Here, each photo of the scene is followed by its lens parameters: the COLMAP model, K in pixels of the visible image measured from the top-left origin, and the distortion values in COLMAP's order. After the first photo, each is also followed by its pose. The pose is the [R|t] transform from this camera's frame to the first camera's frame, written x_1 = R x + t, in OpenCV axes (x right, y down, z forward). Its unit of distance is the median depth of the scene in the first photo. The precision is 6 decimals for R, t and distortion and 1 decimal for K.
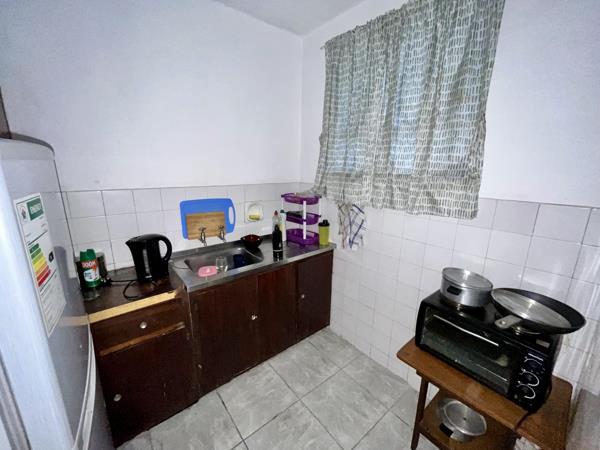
lens RADIAL K [[243.3, 0, 298.9], [0, 243.3, 222.9], [0, 0, 1]] dist [-0.000373, 0.000015]
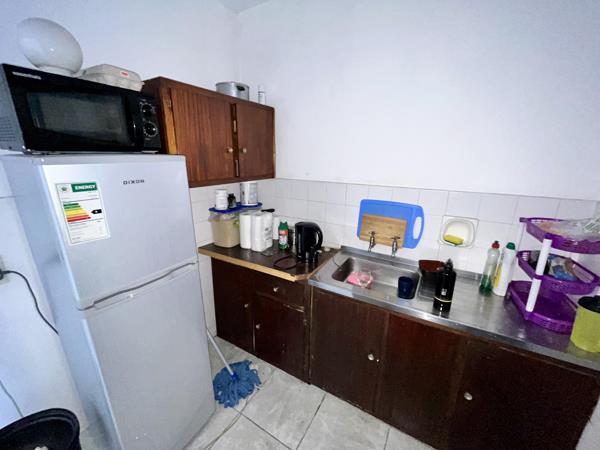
lens RADIAL K [[243.3, 0, 299.1], [0, 243.3, 226.6], [0, 0, 1]] dist [-0.000373, 0.000015]
pose [[0.346388, 0.258825, -0.901679, 0.299481], [-0.222373, 0.956444, 0.189118, -0.102382], [0.911354, 0.135001, 0.388856, 0.382866]]
